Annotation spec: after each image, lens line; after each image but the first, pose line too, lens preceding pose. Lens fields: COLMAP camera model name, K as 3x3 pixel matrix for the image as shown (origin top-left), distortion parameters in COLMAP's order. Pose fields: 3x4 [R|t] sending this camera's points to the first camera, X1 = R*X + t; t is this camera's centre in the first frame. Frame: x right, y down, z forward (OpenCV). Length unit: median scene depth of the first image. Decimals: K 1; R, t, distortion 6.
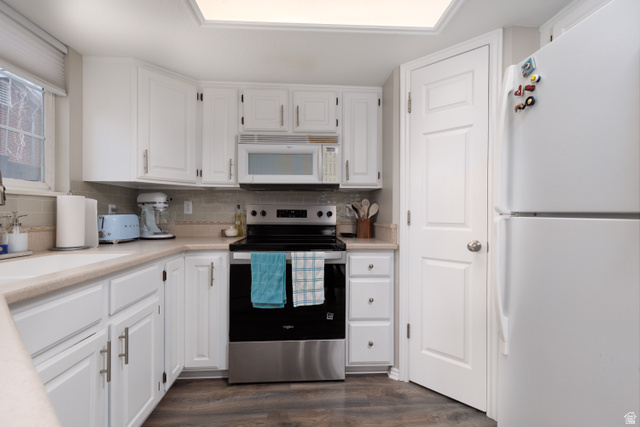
lens RADIAL K [[283.4, 0, 321.1], [0, 283.4, 213.3], [0, 0, 1]] dist [0.001962, 0.000562]
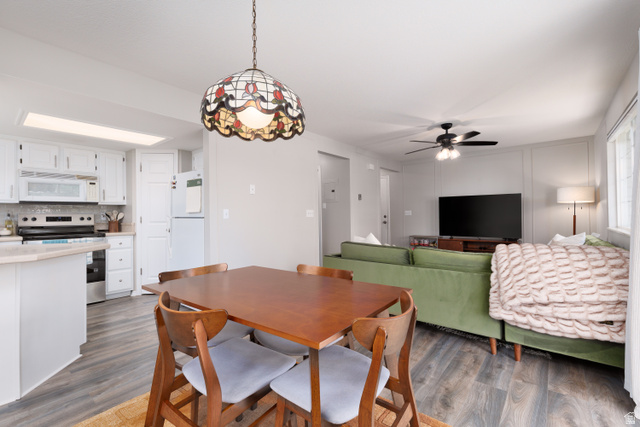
lens RADIAL K [[283.4, 0, 322.6], [0, 283.4, 213.1], [0, 0, 1]] dist [0.001962, 0.000562]
pose [[0.679705, -0.006076, 0.733460, -0.292867], [0.012703, 0.999913, -0.003489, -0.008667], [-0.733376, 0.011689, 0.679723, -1.295427]]
